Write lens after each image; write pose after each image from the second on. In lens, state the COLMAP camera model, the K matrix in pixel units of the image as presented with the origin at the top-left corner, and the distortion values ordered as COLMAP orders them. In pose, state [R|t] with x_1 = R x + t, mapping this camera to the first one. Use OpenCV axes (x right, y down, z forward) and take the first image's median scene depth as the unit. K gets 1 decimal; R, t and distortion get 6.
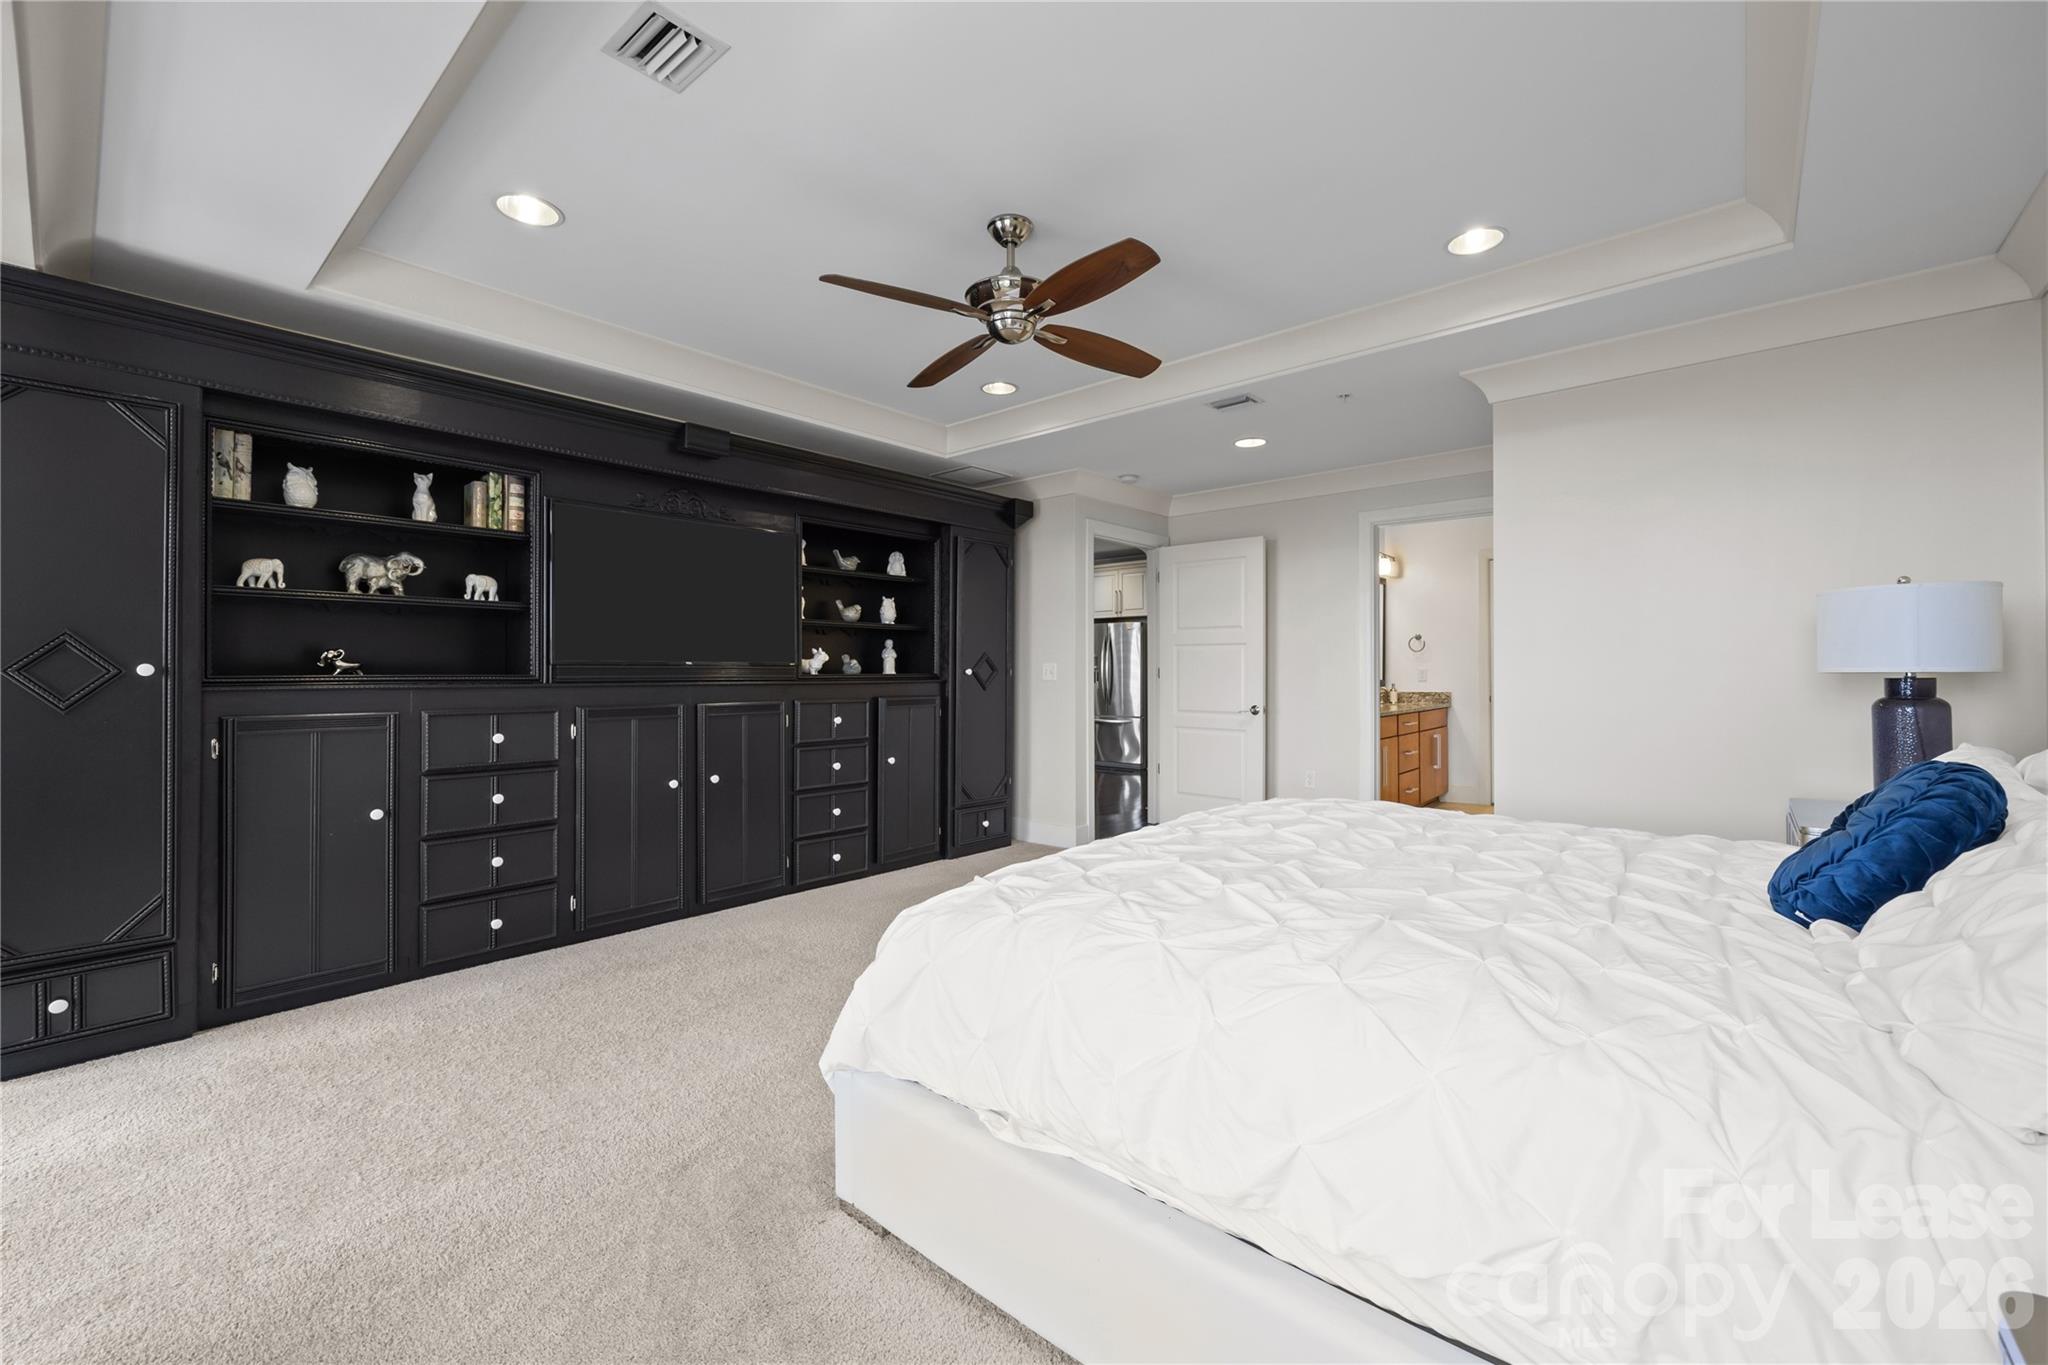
lens RADIAL K [[832.5, 0, 1018.0], [0, 832.5, 665.7], [0, 0, 1]] dist [0.002476, 0.000126]
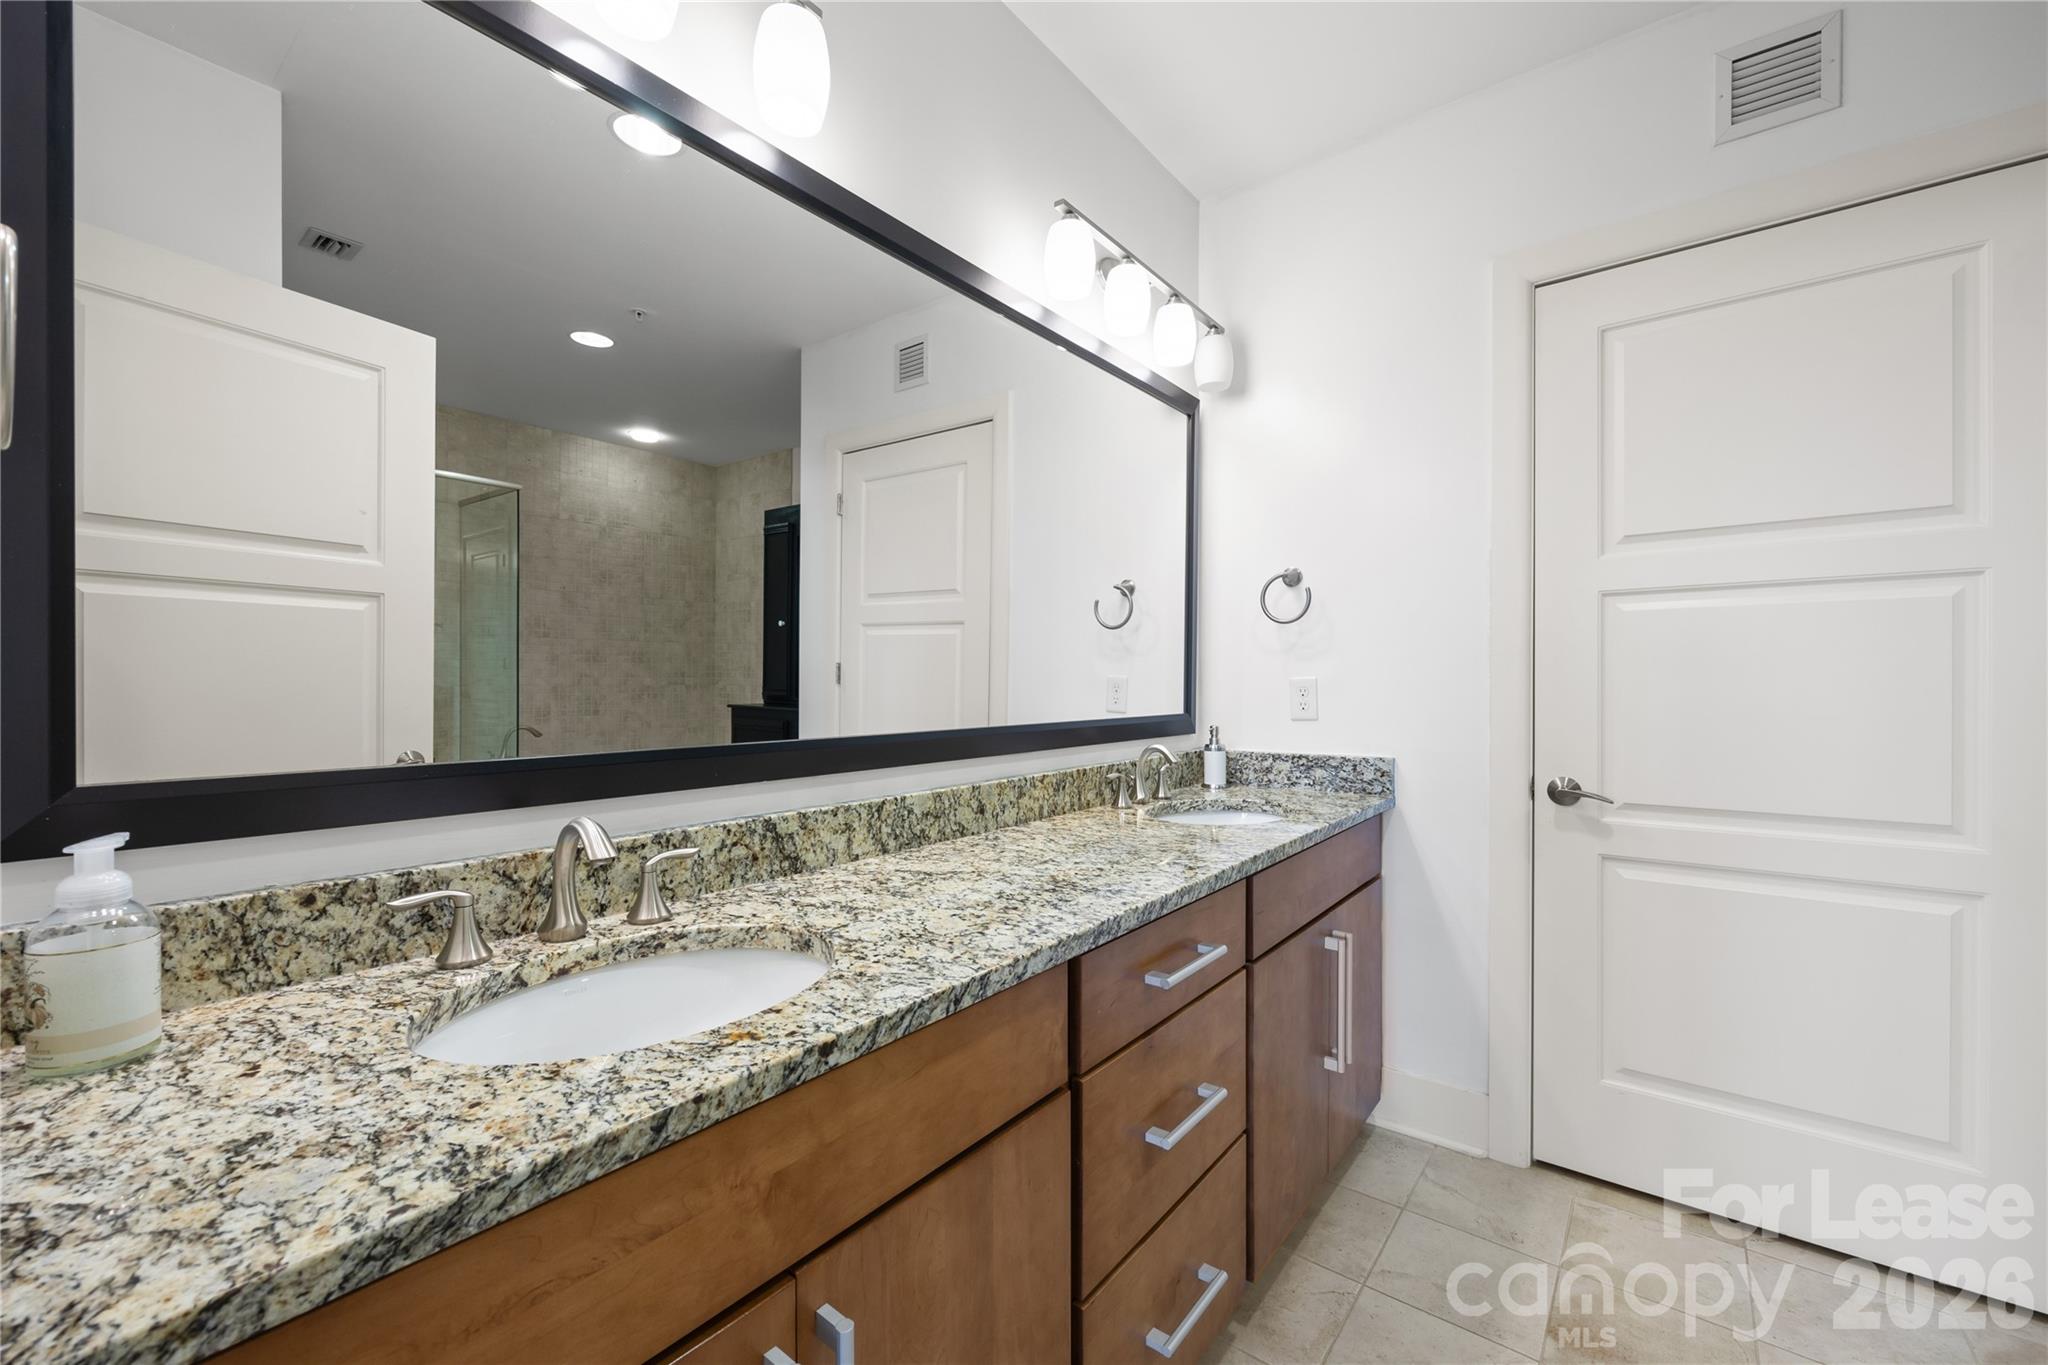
lens RADIAL K [[832.5, 0, 1026.3], [0, 832.5, 685.0], [0, 0, 1]] dist [0.002476, 0.000126]
pose [[0.997734, -0.002669, 0.067226, 0.359619], [0.002123, 0.999964, 0.008203, 0.003406], [-0.067246, -0.008042, 0.997704, 0.693034]]
